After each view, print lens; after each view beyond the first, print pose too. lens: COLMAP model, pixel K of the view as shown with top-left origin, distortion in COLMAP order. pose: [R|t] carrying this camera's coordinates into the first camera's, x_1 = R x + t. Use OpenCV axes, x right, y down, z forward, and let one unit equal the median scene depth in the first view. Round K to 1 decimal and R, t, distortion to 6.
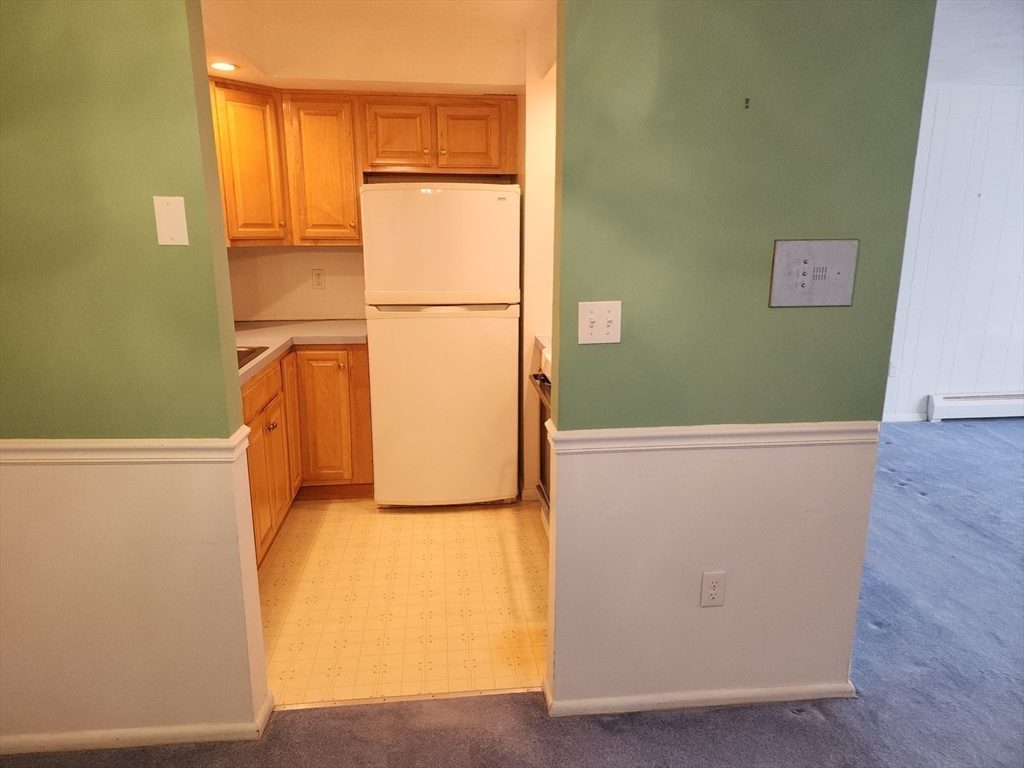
lens RADIAL K [[700.9, 0, 512.4], [0, 700.9, 385.5], [0, 0, 1]] dist [0.049197, -0.012287]
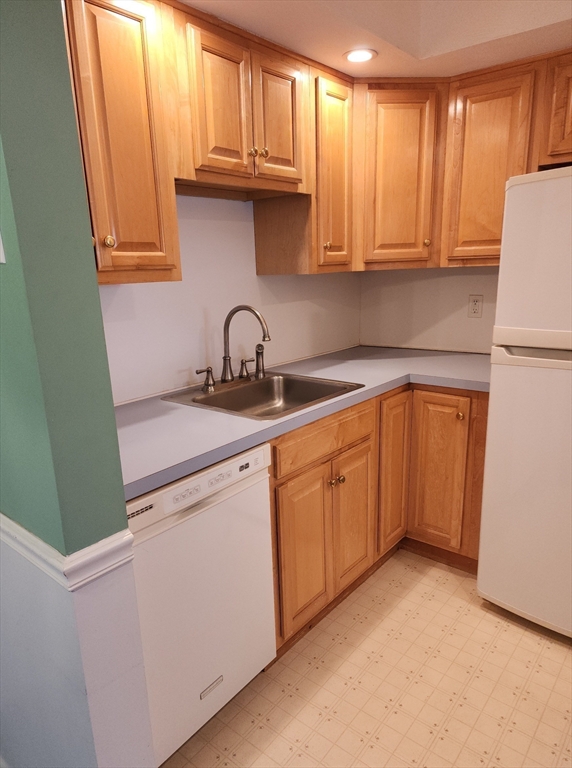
lens RADIAL K [[525.7, 0, 287.0], [0, 525.7, 396.2], [0, 0, 1]] dist [0.049197, -0.012287]
pose [[0.696104, 0.156006, -0.700786, 0.041859], [-0.129462, 0.987381, 0.091210, -0.079375], [0.706172, 0.027233, 0.707517, 0.423518]]
